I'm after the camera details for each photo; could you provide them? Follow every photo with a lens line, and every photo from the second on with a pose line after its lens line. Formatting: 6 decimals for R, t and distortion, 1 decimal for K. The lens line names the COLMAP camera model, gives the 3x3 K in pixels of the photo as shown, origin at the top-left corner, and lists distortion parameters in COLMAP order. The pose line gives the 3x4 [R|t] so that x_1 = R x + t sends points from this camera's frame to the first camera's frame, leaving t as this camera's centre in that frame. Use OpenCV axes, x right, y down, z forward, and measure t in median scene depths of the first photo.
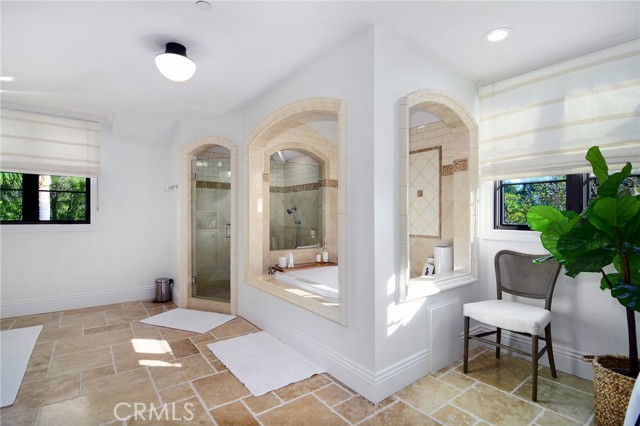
lens RADIAL K [[309.6, 0, 319.1], [0, 309.6, 216.8], [0, 0, 1]] dist [-0.000735, -0.010216]
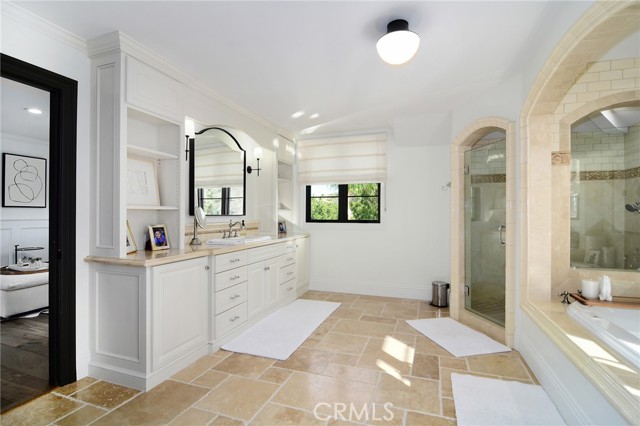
lens RADIAL K [[309.6, 0, 319.1], [0, 309.6, 216.8], [0, 0, 1]] dist [-0.000735, -0.010216]
pose [[0.555436, -0.002172, -0.831556, 0.096253], [0.001500, 0.999998, -0.001611, 0.001015], [0.831558, -0.000352, 0.555438, 0.200442]]
